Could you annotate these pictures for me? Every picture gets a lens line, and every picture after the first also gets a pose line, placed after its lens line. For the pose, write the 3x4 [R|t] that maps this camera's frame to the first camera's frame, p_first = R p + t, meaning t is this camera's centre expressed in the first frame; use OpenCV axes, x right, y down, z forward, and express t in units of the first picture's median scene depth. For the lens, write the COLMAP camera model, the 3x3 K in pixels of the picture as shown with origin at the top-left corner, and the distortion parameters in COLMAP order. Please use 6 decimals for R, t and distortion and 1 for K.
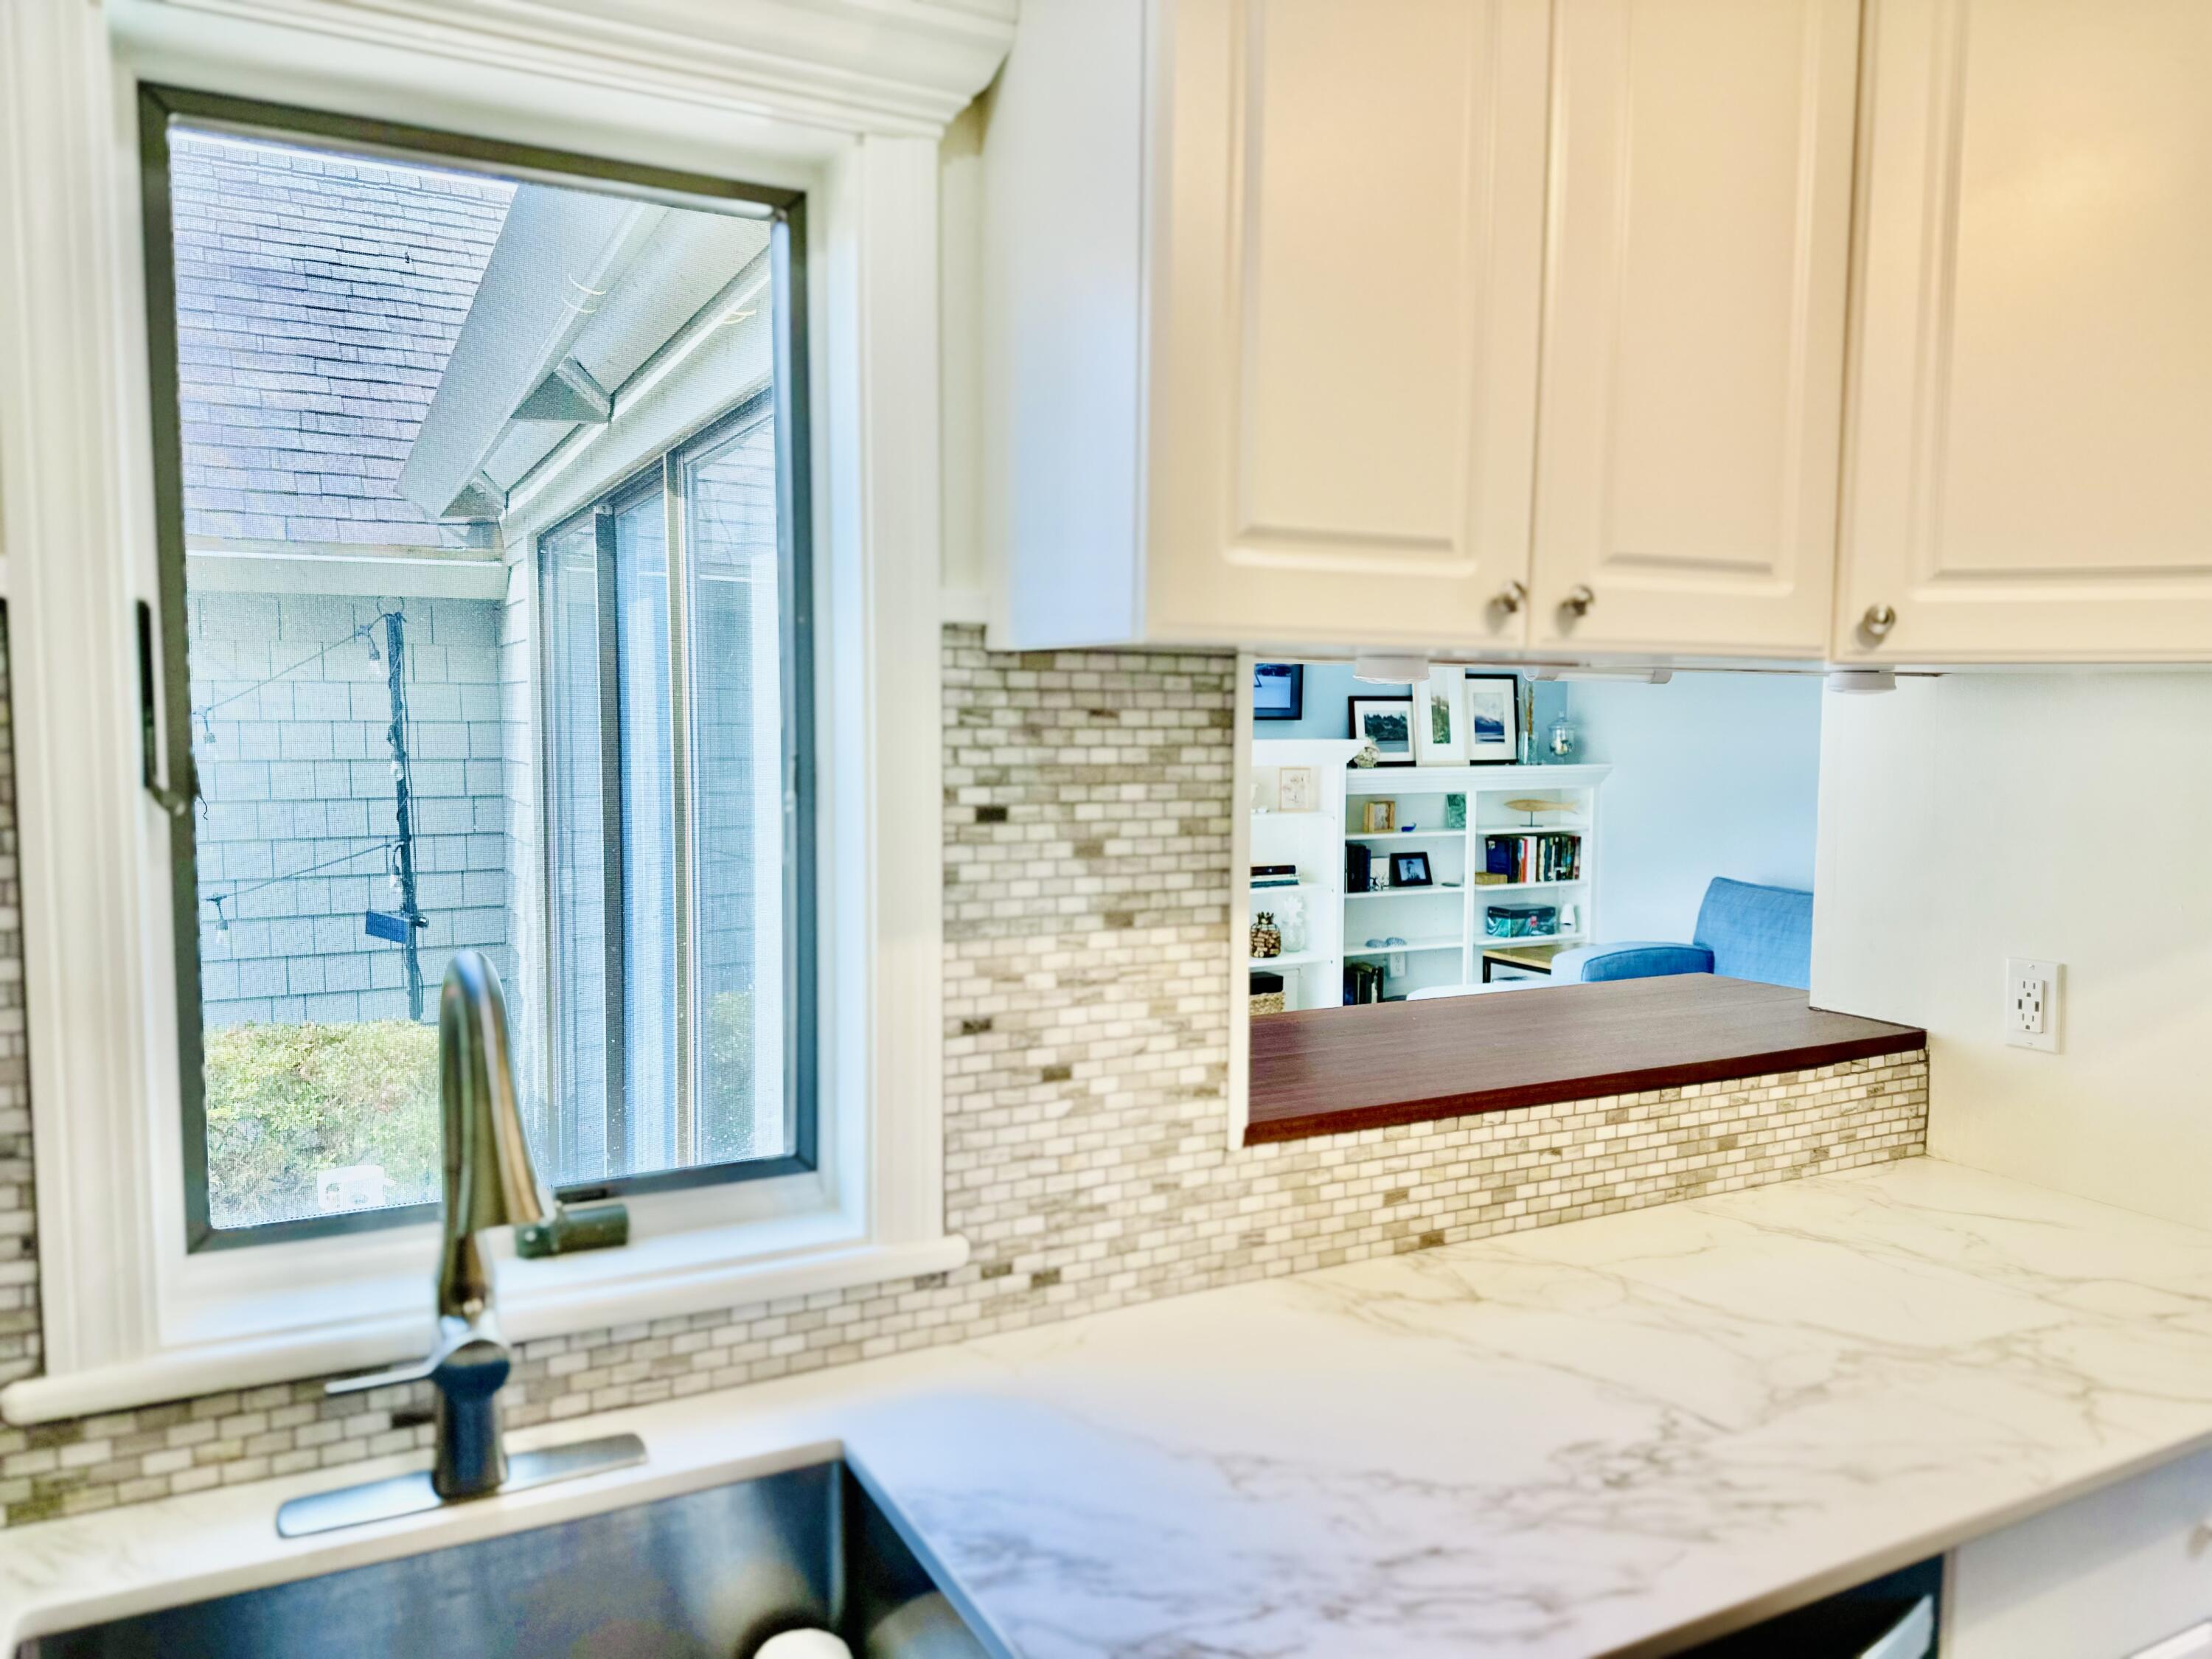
lens RADIAL K [[1582.5, 0, 1069.7], [0, 1582.5, 831.9], [0, 0, 1]] dist [0.055055, -0.060499]
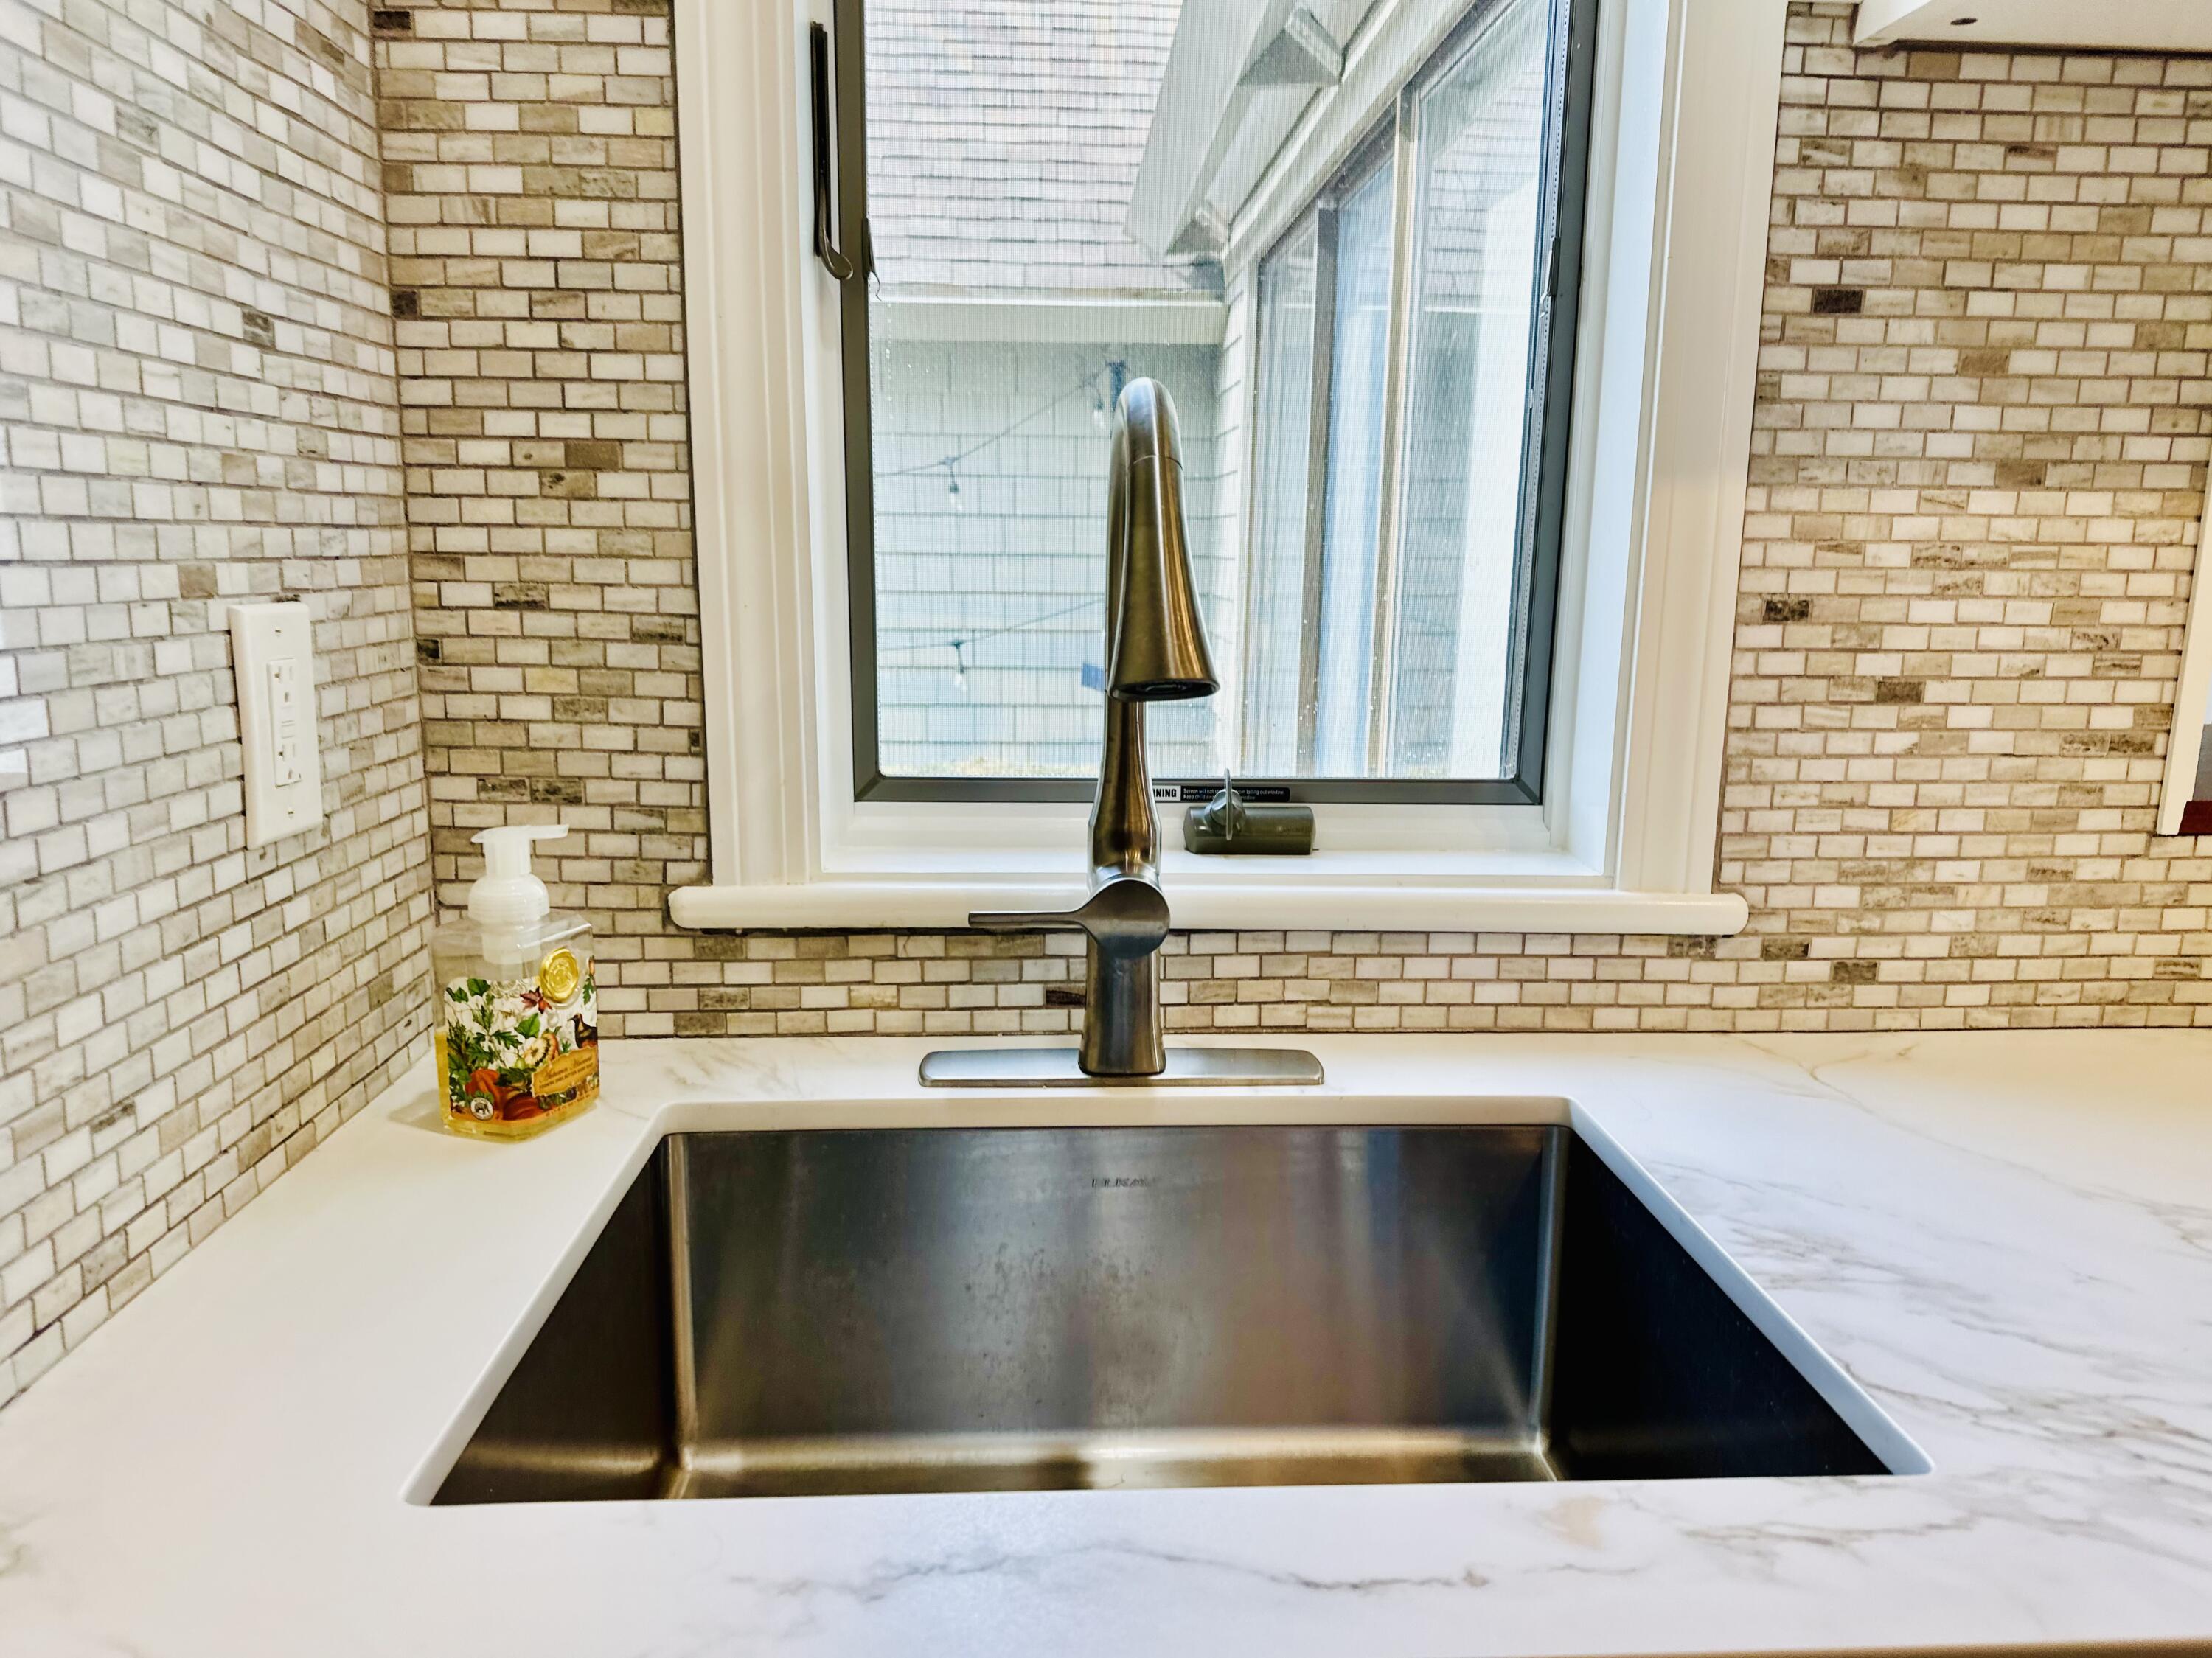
lens RADIAL K [[1582.3, 0, 1069.7], [0, 1582.3, 831.4], [0, 0, 1]] dist [0.055055, -0.060499]
pose [[0.906887, 0.075833, -0.414495, -0.044290], [-0.034311, 0.993696, 0.106729, 0.152619], [0.419976, -0.082569, 0.903771, 0.182154]]
